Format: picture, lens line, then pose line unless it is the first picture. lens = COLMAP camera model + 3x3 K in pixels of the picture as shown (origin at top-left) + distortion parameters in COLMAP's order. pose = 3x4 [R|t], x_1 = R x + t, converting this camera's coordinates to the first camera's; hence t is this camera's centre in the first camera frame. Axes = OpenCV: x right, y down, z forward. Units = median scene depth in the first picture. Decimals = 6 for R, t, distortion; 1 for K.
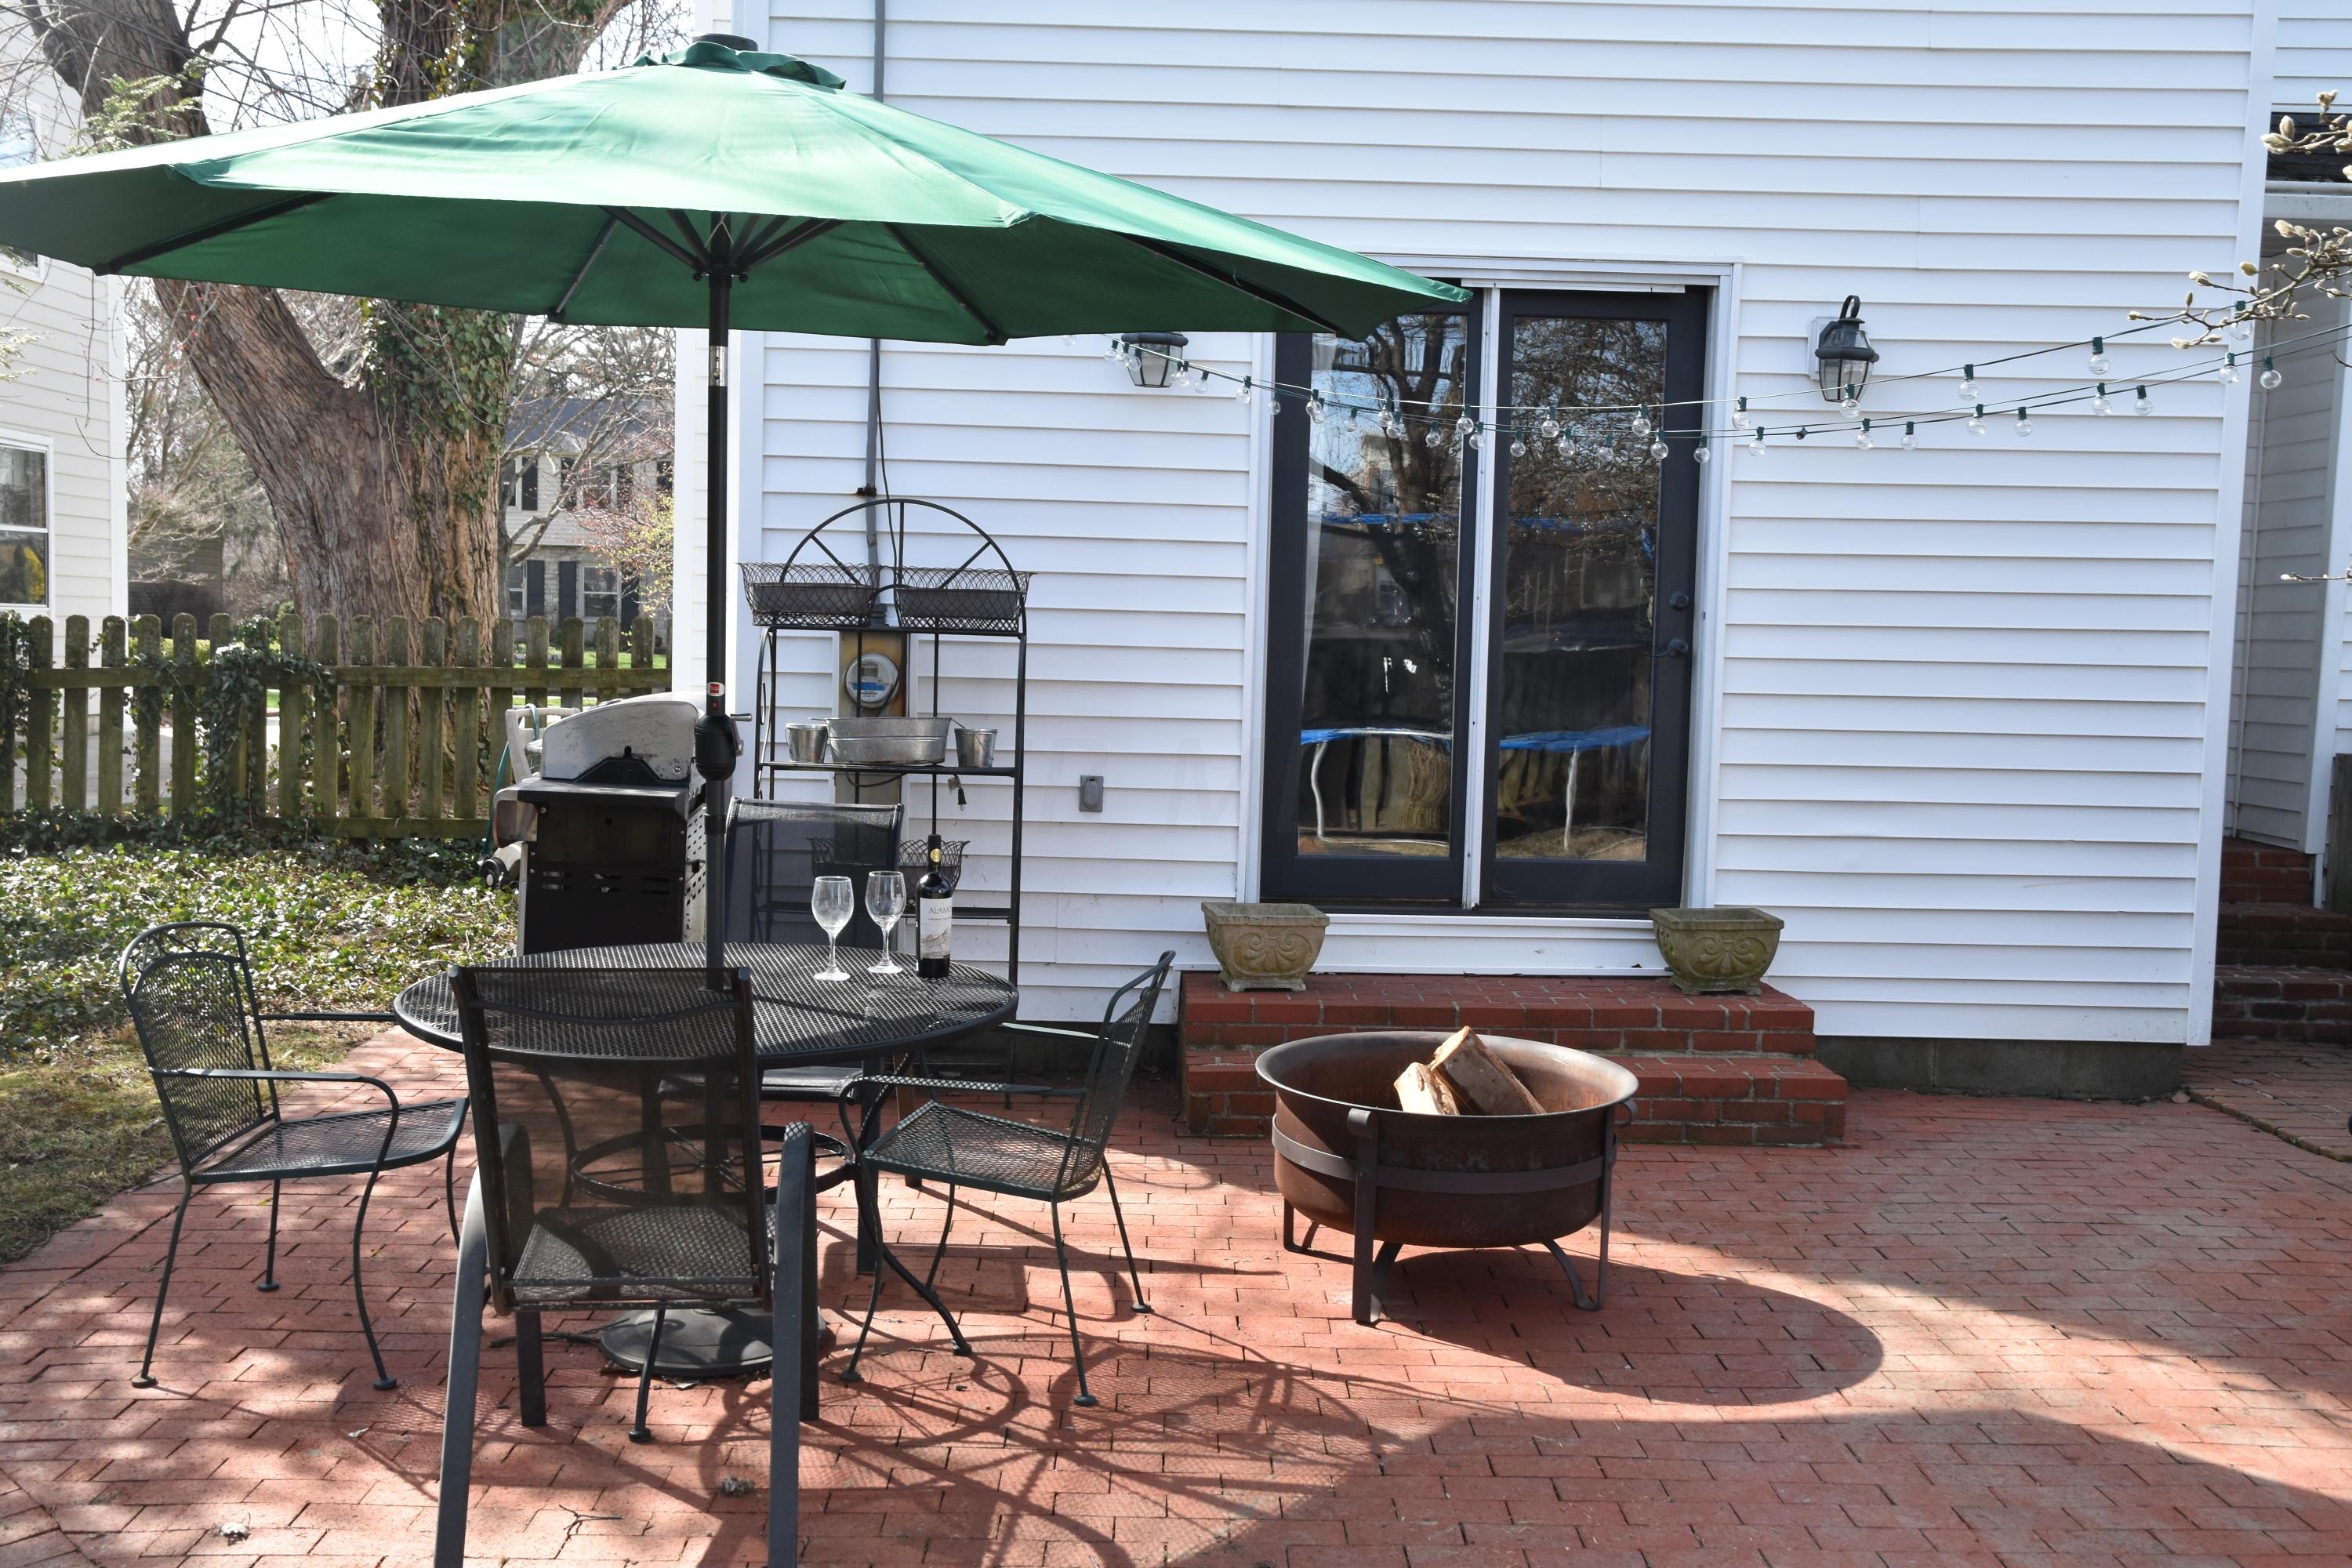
lens RADIAL K [[2296.9, 0, 1176.0], [0, 2296.9, 784.0], [0, 0, 1]] dist [-0.032462, 0.154398]
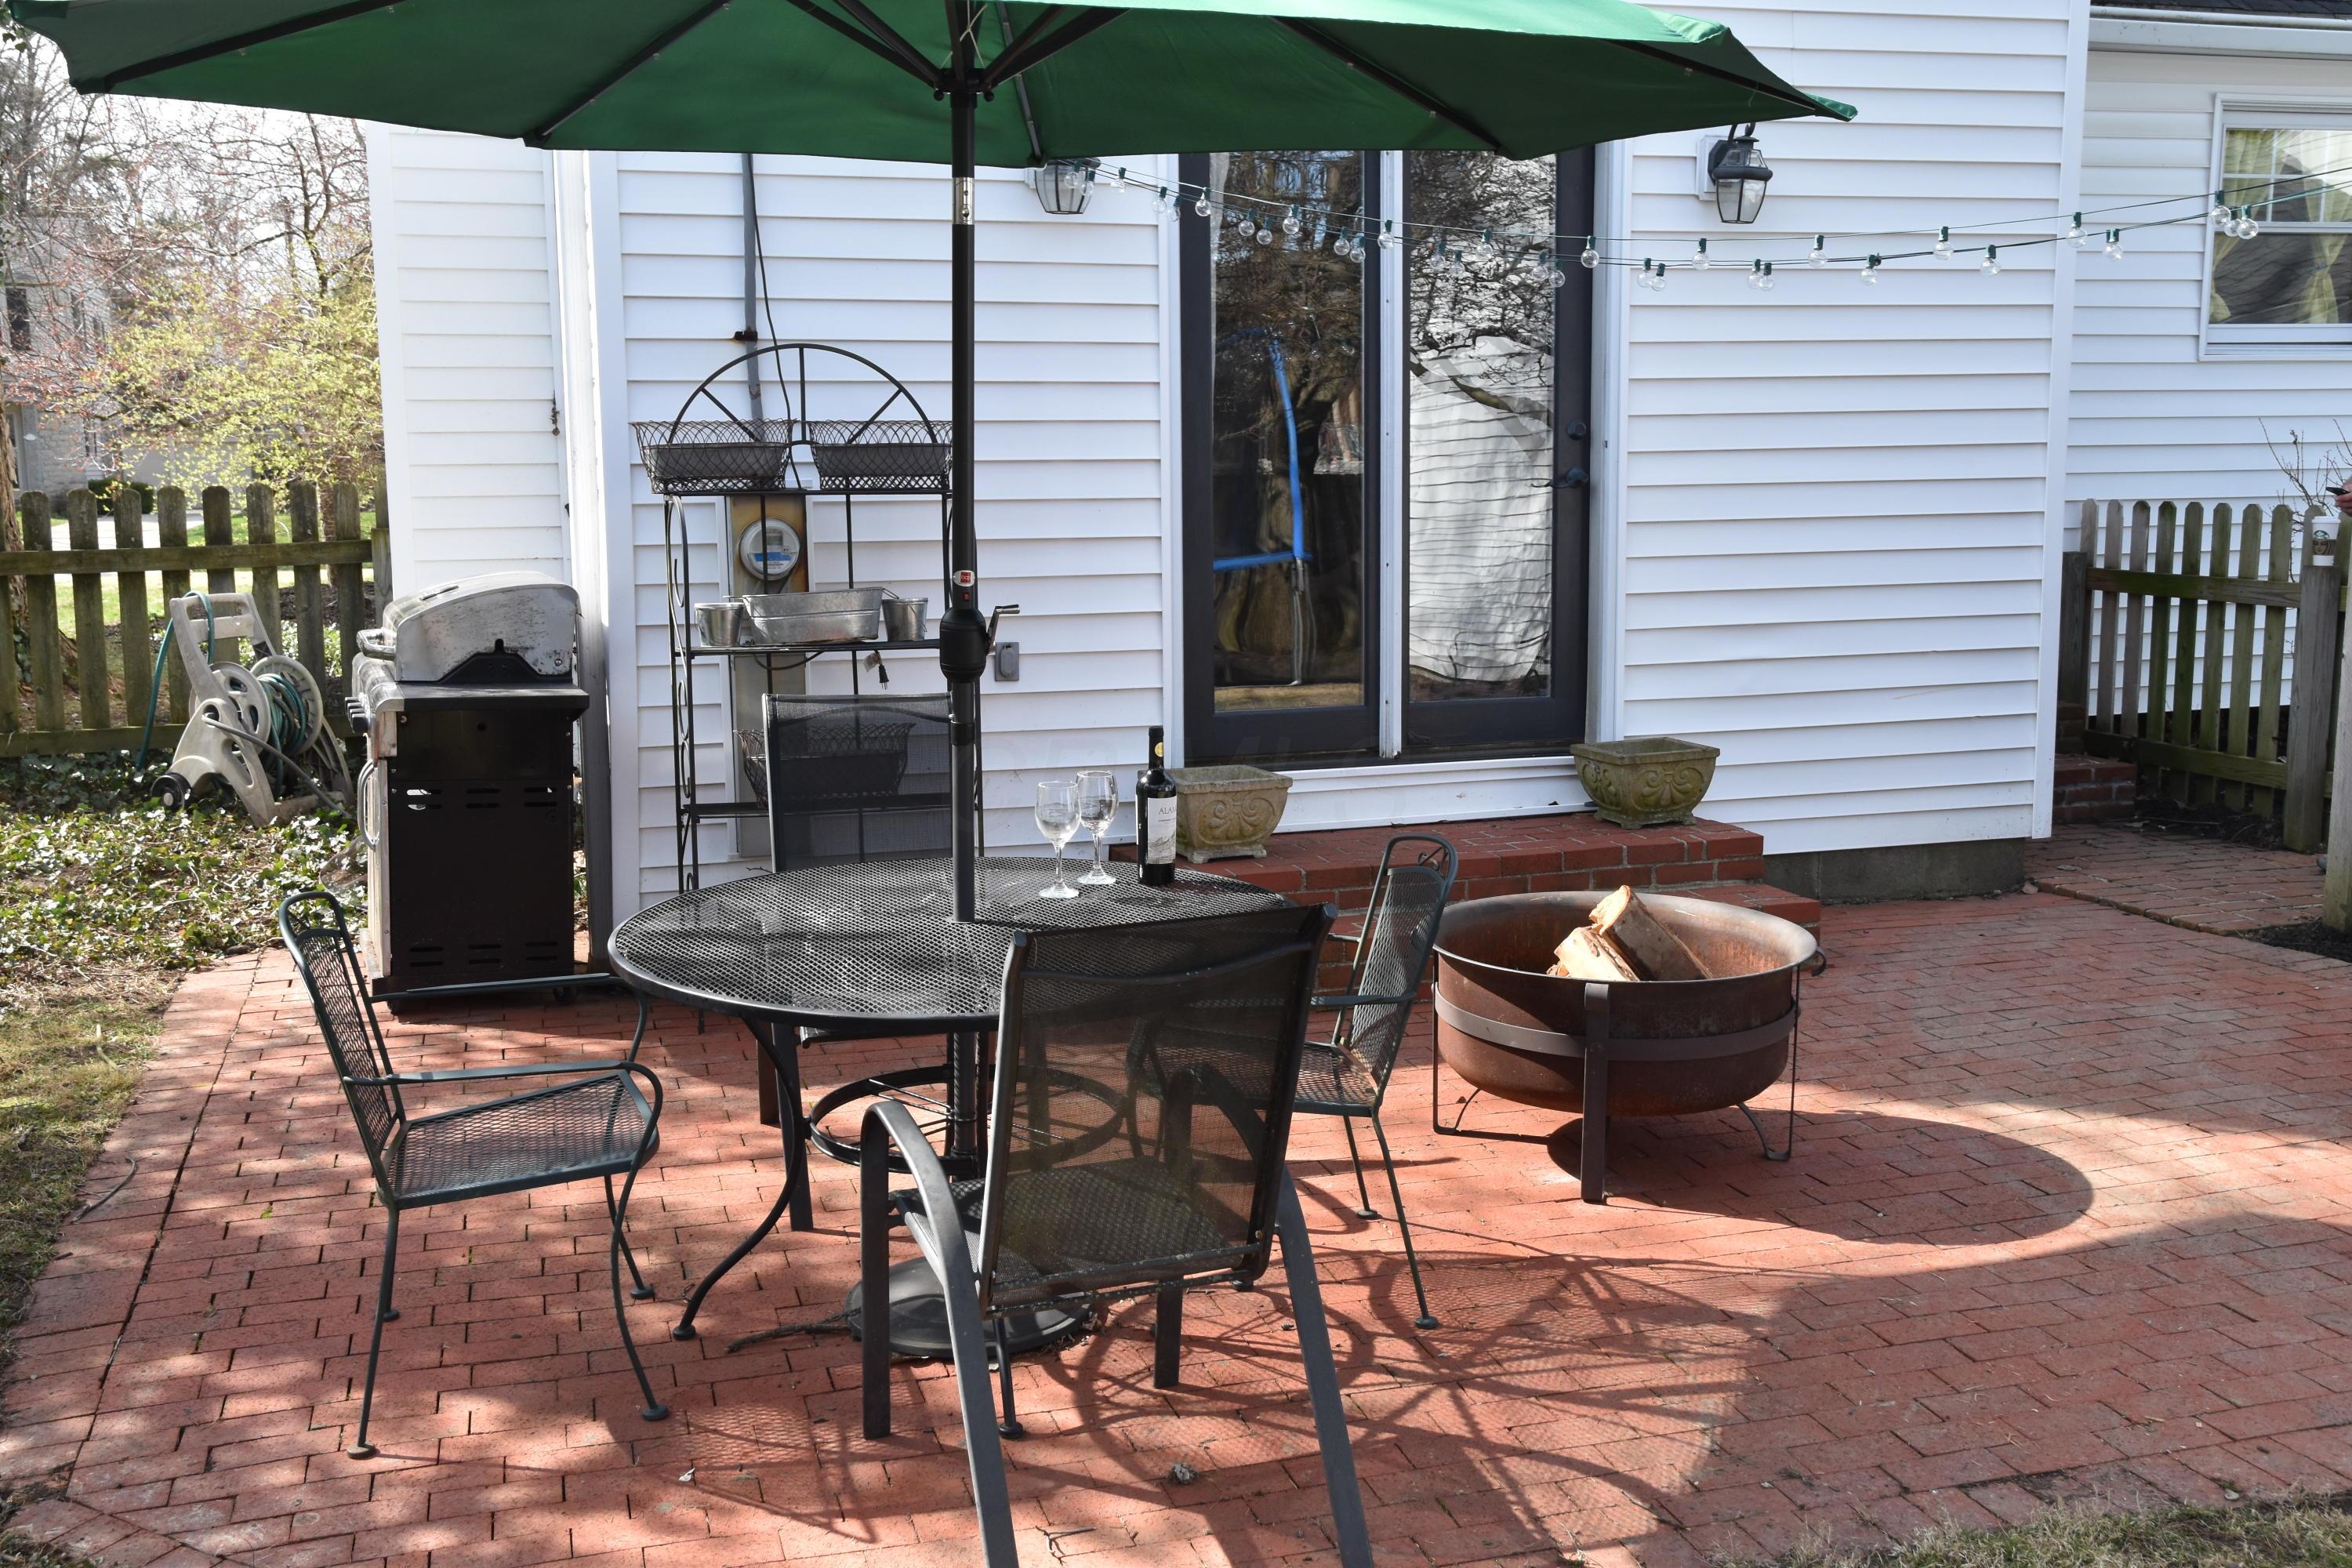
lens RADIAL K [[2349.6, 0, 1176.0], [0, 2349.6, 784.0], [0, 0, 1]] dist [-0.023555, 0.150951]
pose [[0.960715, -0.072946, 0.267780, -0.322316], [0.053083, 0.995325, 0.080691, -0.027465], [-0.272414, -0.063307, 0.960095, 0.105582]]
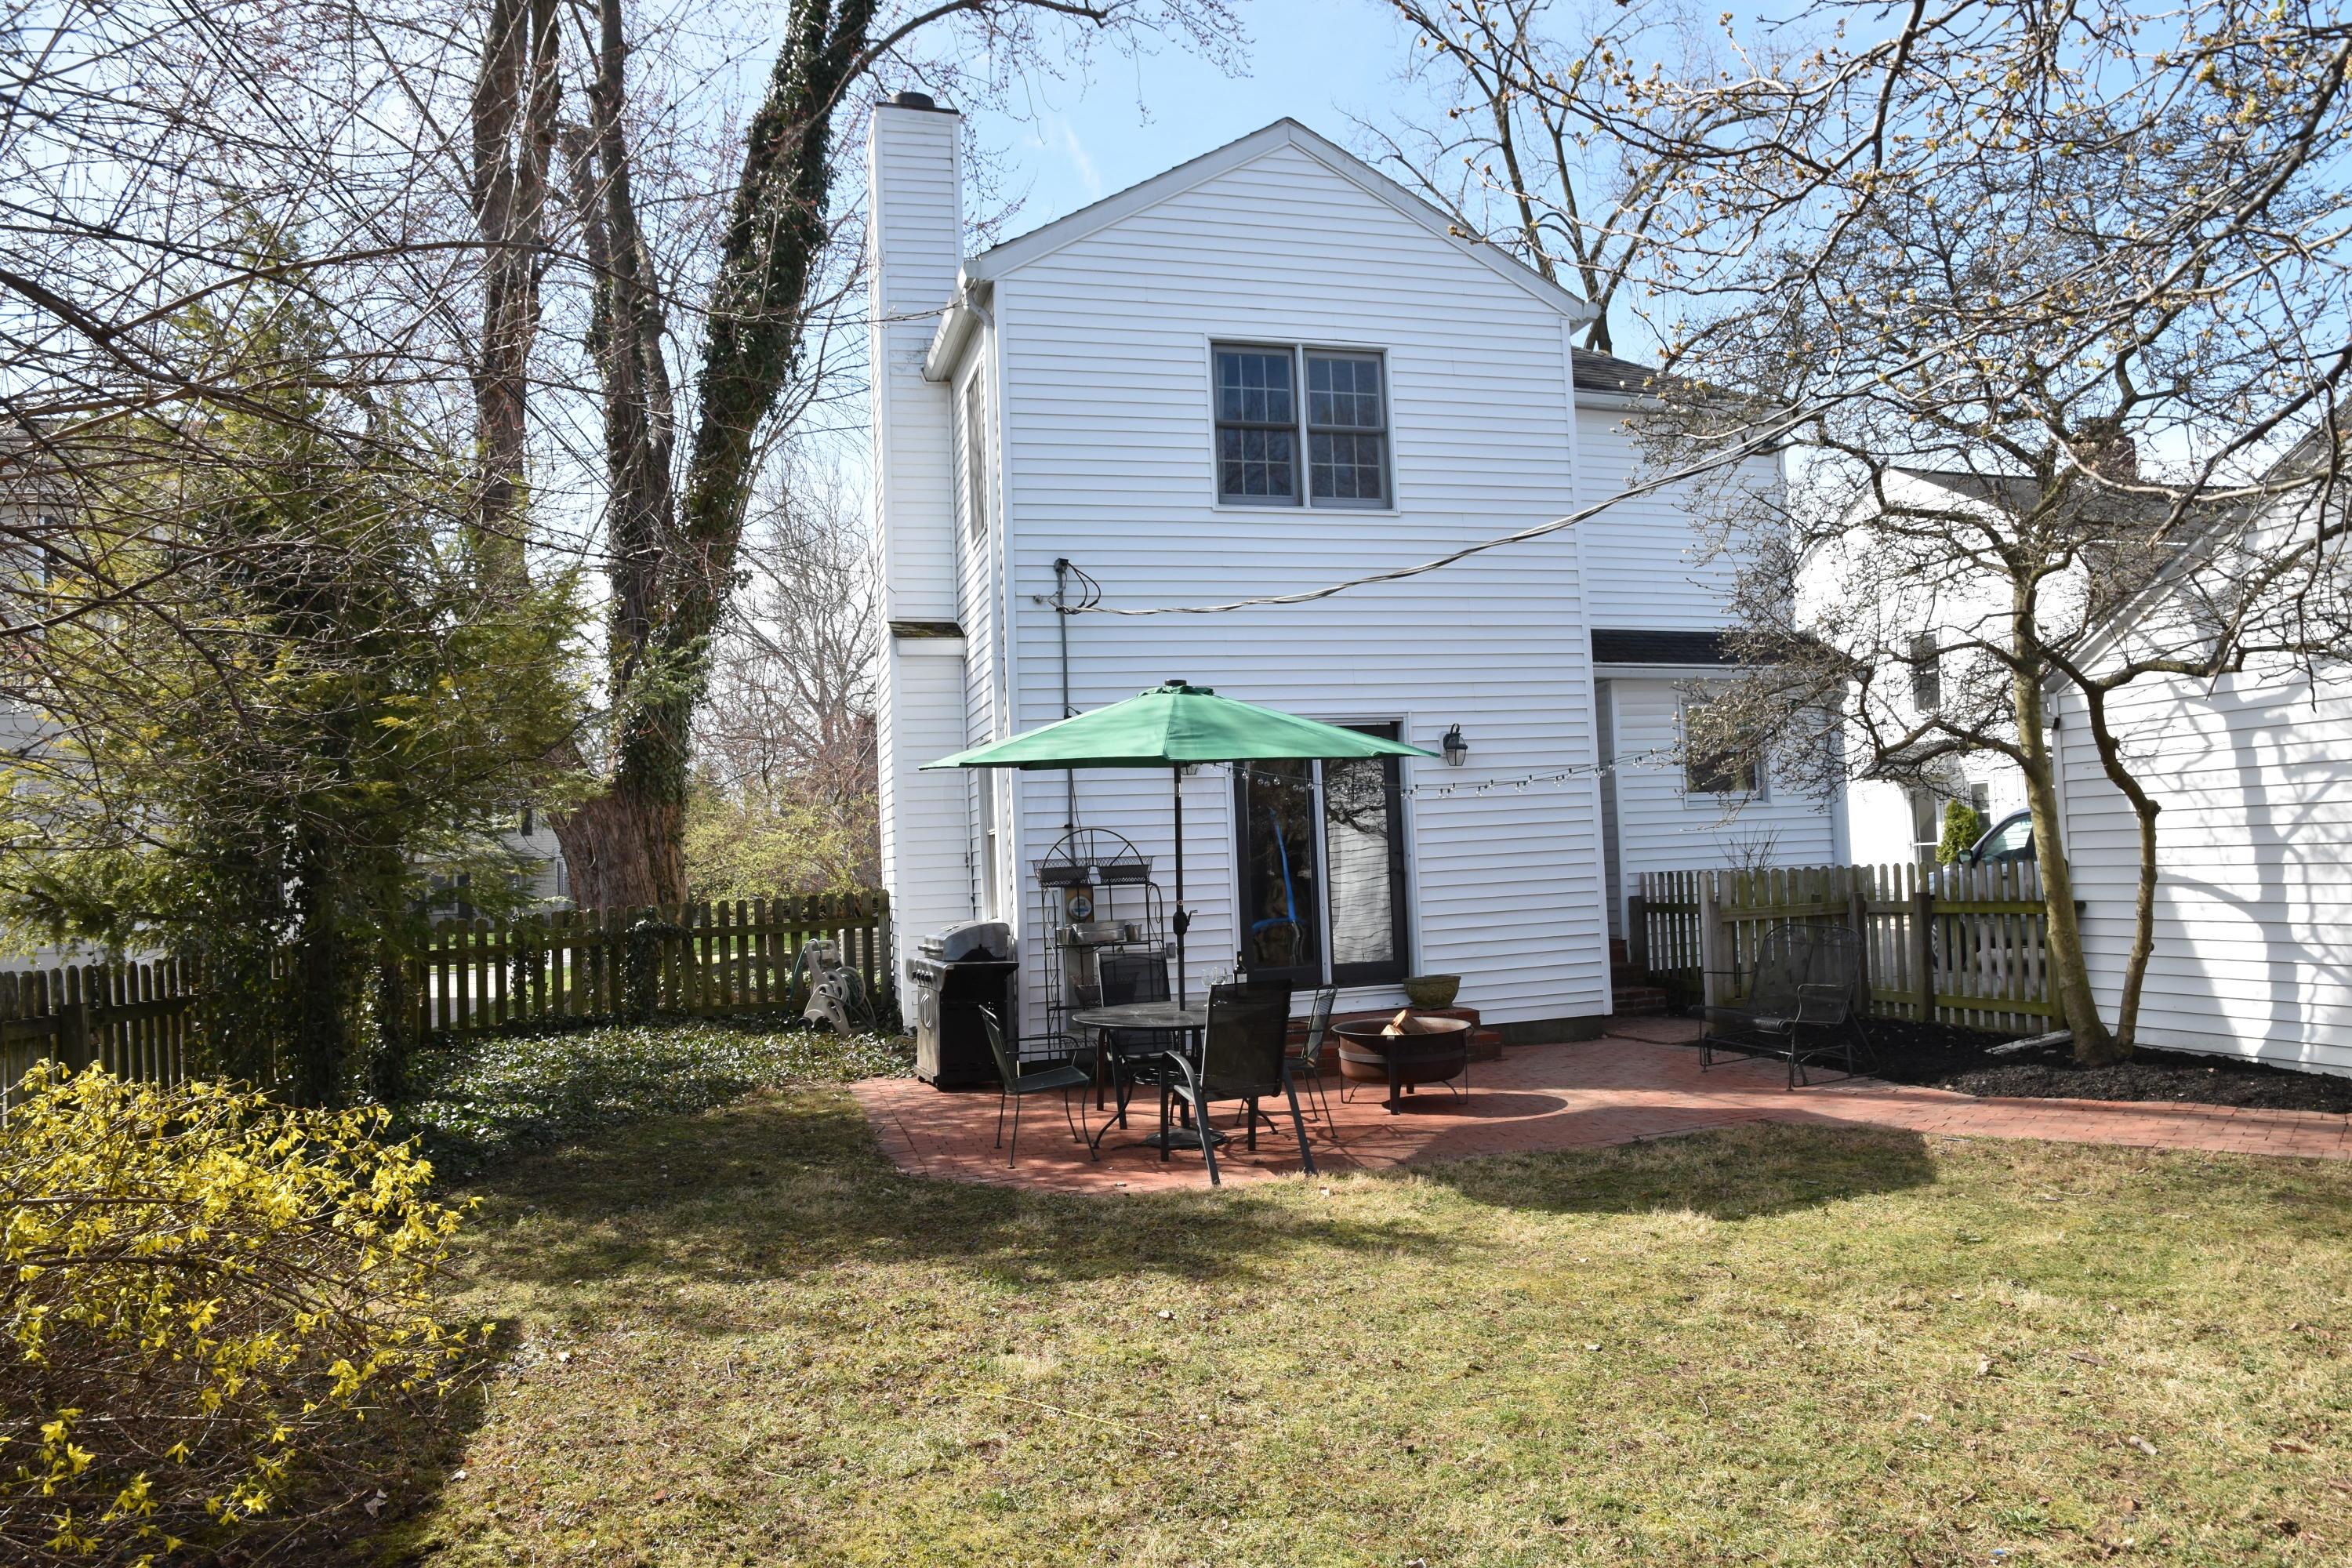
lens RADIAL K [[1612.1, 0, 1188.0], [0, 1612.1, 793.4], [0, 0, 1]] dist [-0.128582, 0.085184]
pose [[0.962417, -0.055981, 0.265743, -0.624256], [0.087463, 0.990280, -0.108144, 0.034805], [-0.257106, 0.127322, 0.957959, -0.808414]]
